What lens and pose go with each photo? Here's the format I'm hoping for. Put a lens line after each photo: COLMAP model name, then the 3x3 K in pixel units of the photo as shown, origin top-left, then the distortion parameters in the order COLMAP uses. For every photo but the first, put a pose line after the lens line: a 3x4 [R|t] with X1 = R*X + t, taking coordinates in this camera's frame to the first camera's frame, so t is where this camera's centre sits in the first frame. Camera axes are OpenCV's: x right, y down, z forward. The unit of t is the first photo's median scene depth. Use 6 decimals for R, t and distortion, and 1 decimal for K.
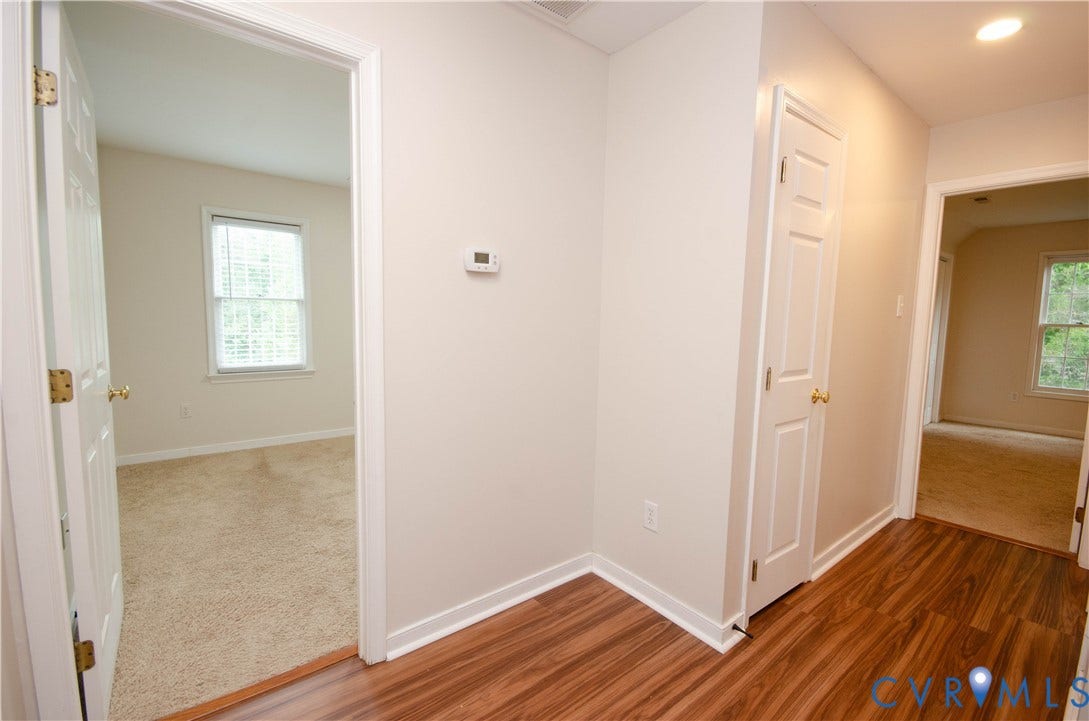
lens RADIAL K [[477.4, 0, 546.7], [0, 477.4, 360.8], [0, 0, 1]] dist [-0.001634, -0.003337]
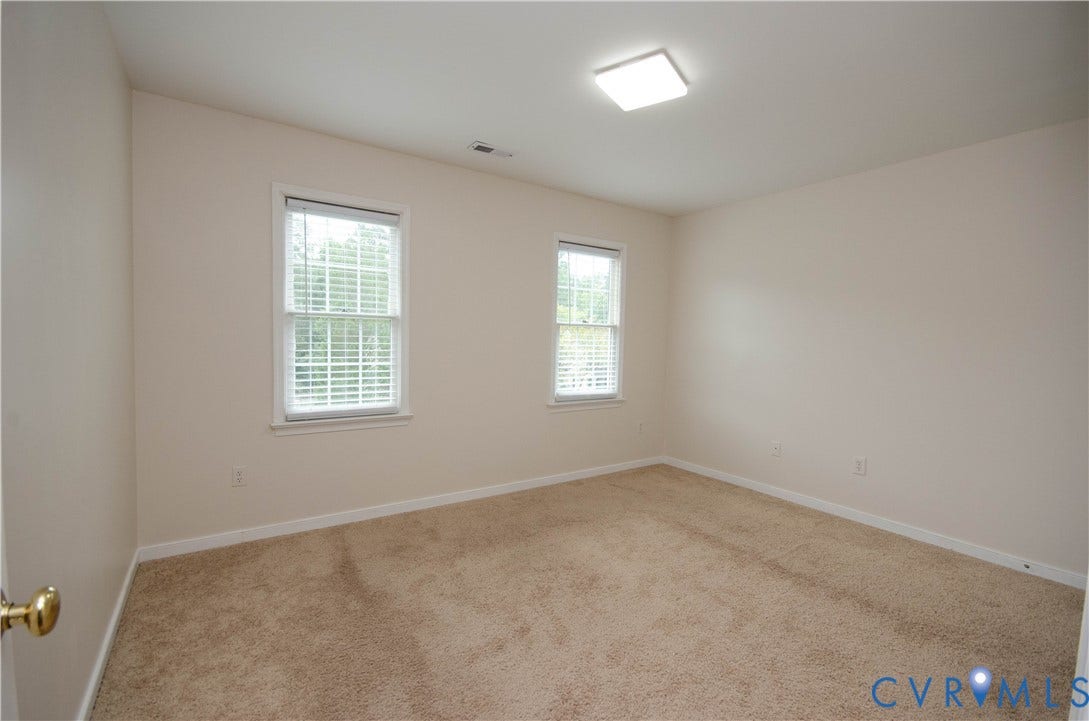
lens RADIAL K [[477.4, 0, 541.3], [0, 477.4, 359.2], [0, 0, 1]] dist [-0.001634, -0.003337]
pose [[0.996078, 0.006600, -0.088234, -0.262859], [-0.010880, 0.998783, -0.048114, -0.035246], [0.087809, 0.048885, 0.994937, 0.343992]]
